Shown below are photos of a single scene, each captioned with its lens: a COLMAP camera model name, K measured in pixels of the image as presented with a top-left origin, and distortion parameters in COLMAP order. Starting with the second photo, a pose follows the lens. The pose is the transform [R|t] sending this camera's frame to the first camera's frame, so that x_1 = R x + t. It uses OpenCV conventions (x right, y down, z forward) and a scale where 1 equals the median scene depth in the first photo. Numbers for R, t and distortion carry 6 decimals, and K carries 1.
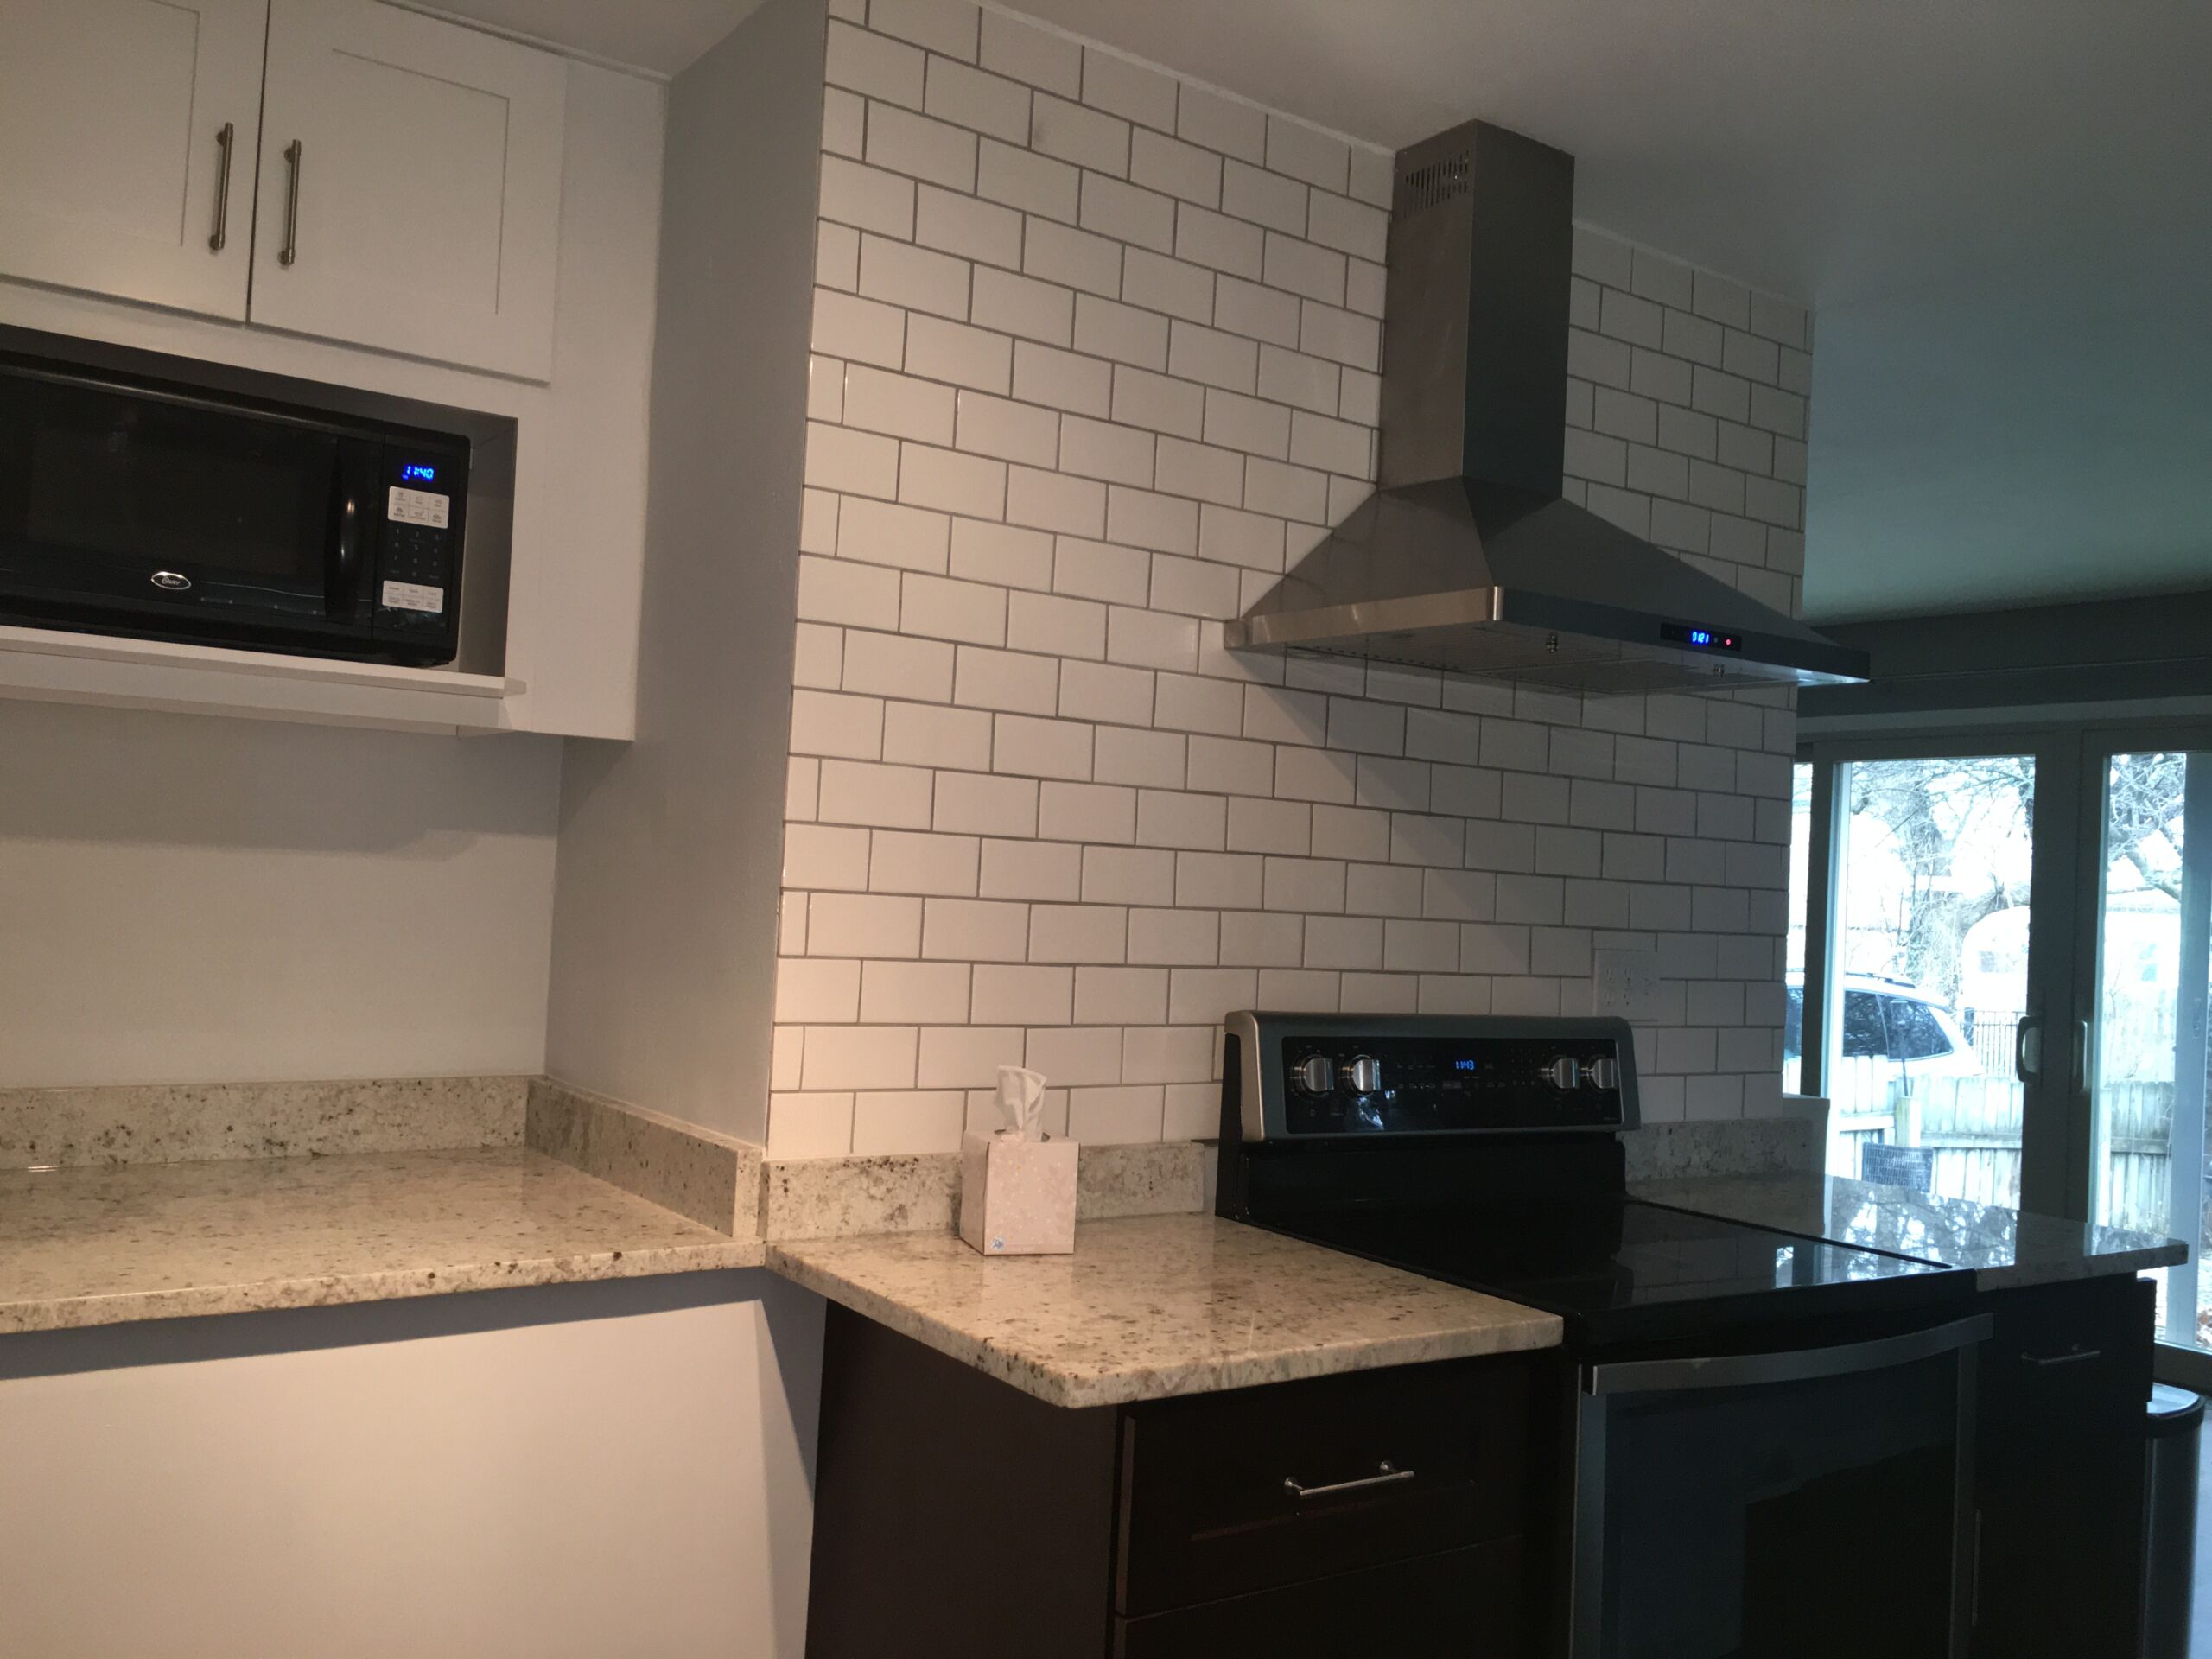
lens RADIAL K [[1905.0, 0, 1103.9], [0, 1905.0, 836.8], [0, 0, 1]] dist [0.064355, -0.086417]
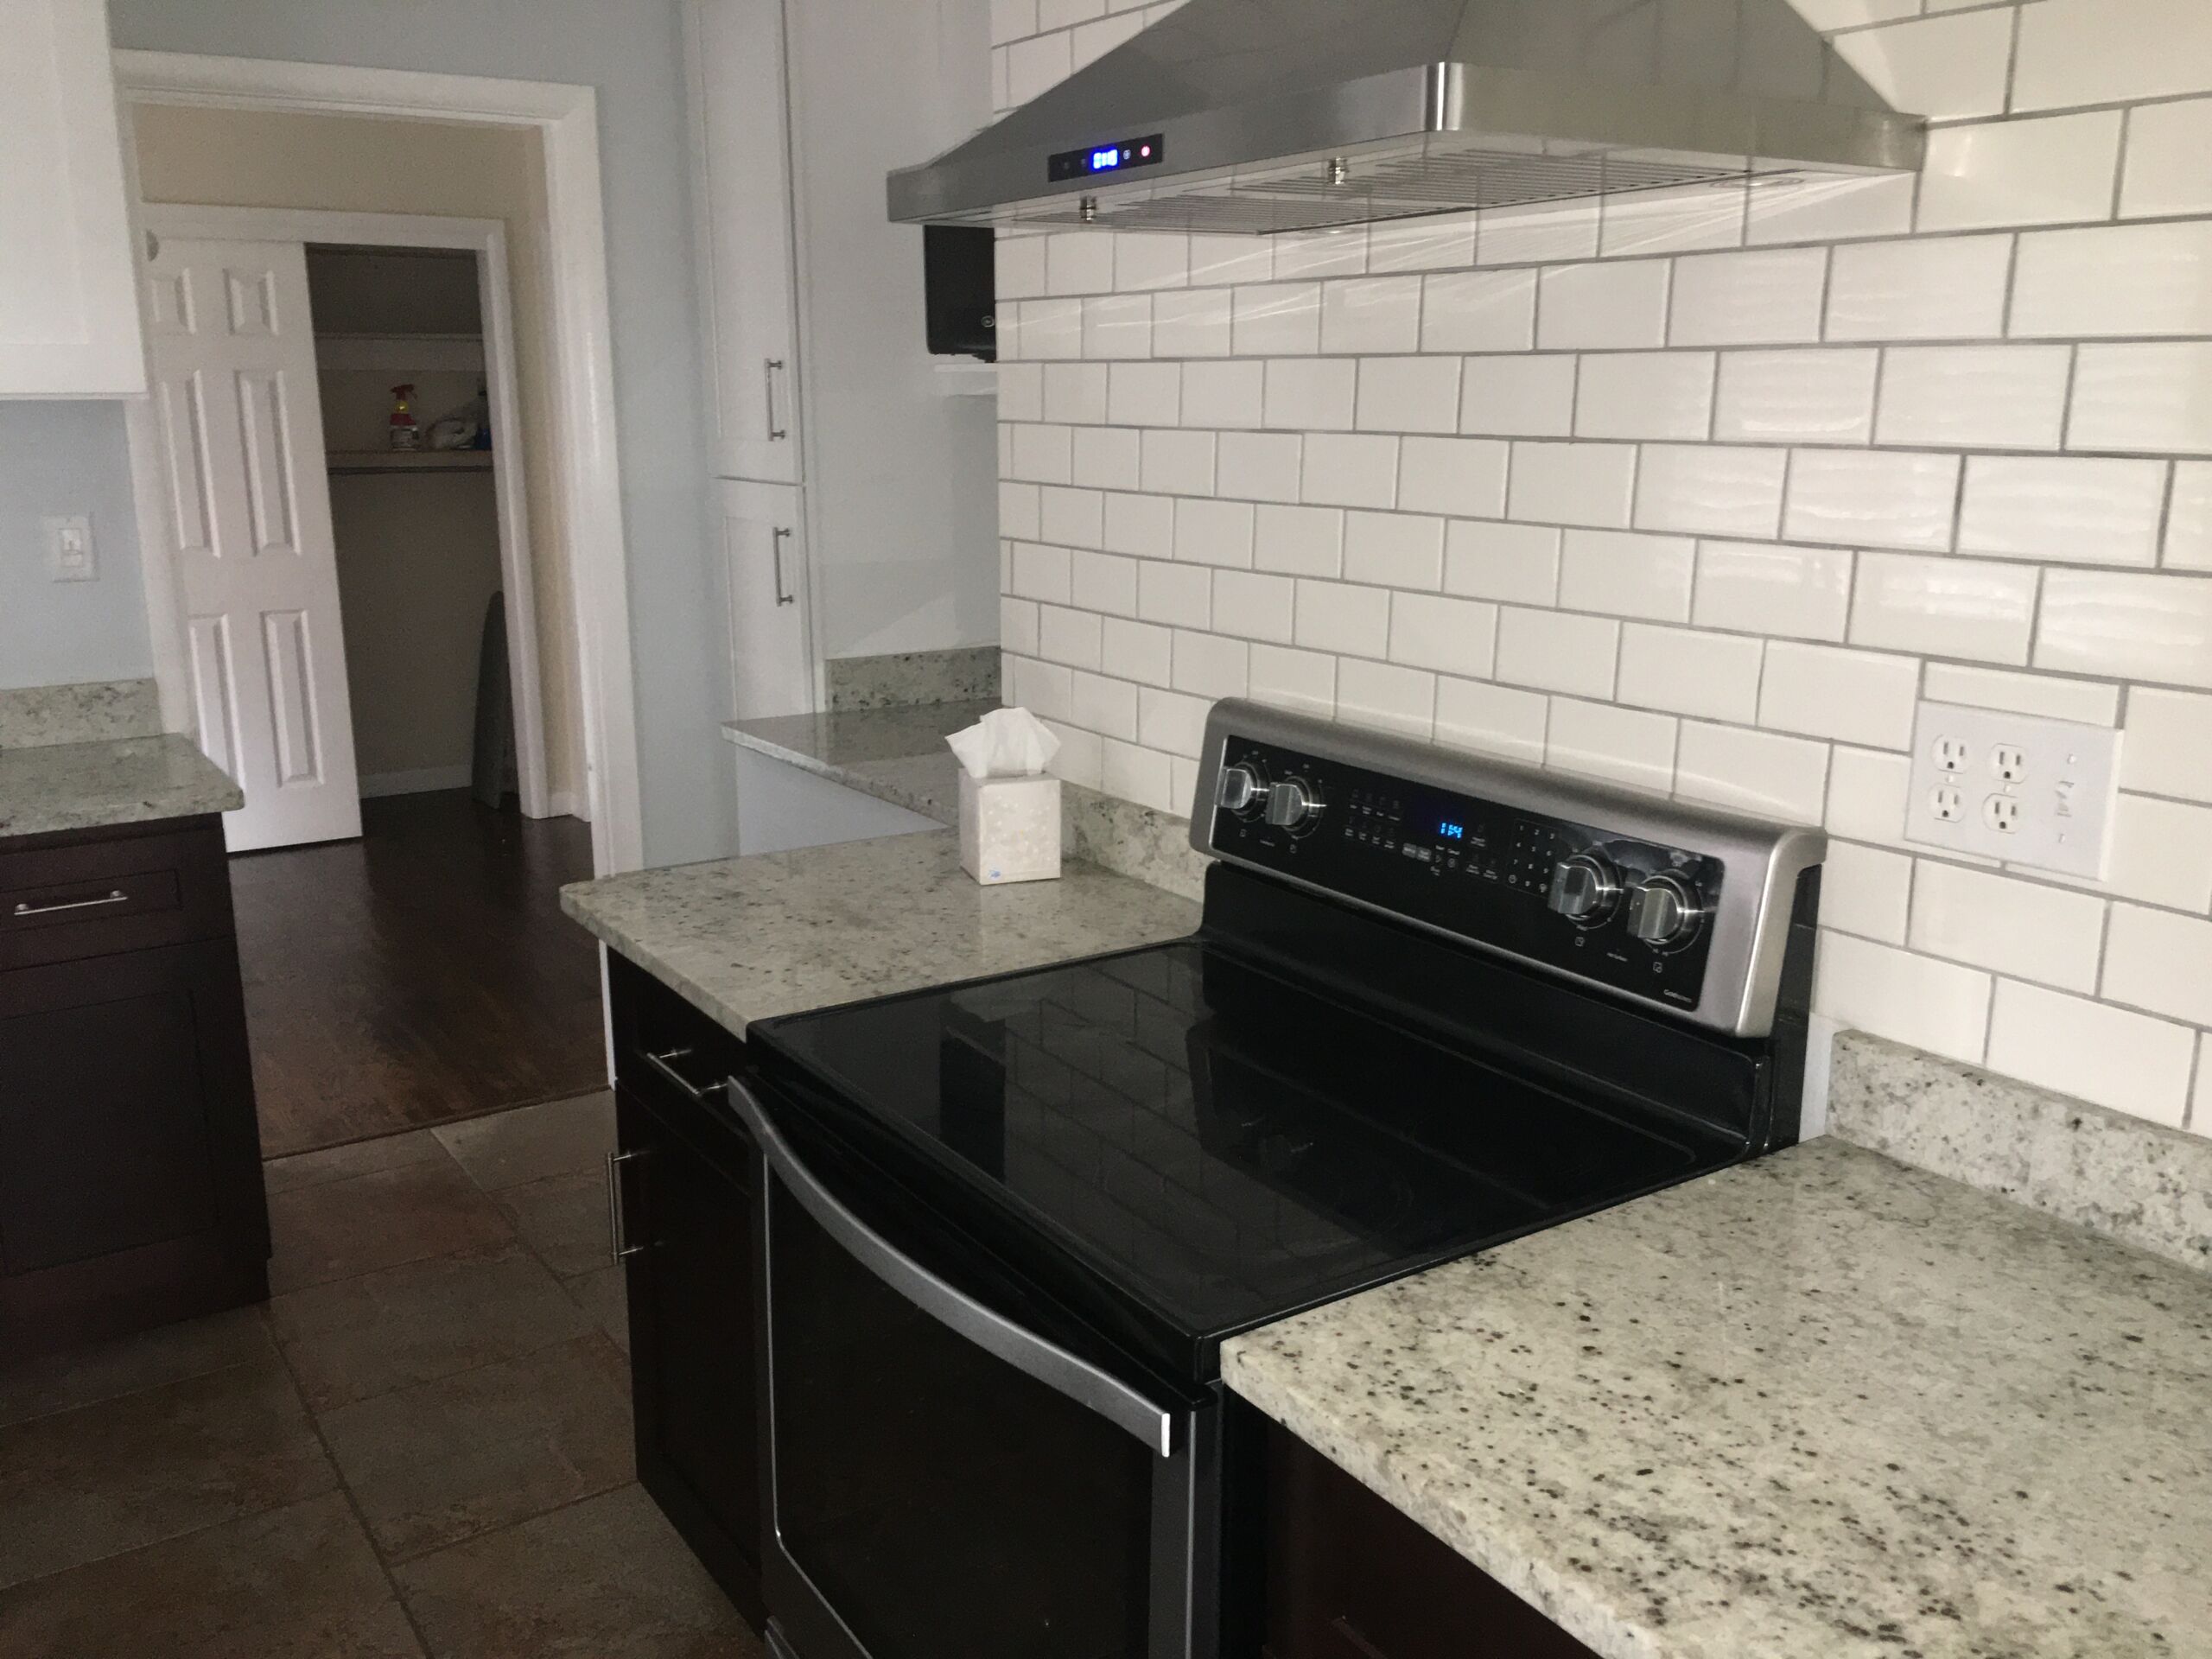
lens RADIAL K [[1905.0, 0, 1102.8], [0, 1905.0, 831.5], [0, 0, 1]] dist [0.064355, -0.086417]
pose [[-0.030667, 0.176480, -0.983826, 0.842549], [0.025470, 0.984108, 0.175736, 0.000100], [0.999205, -0.019669, -0.034675, 0.897947]]
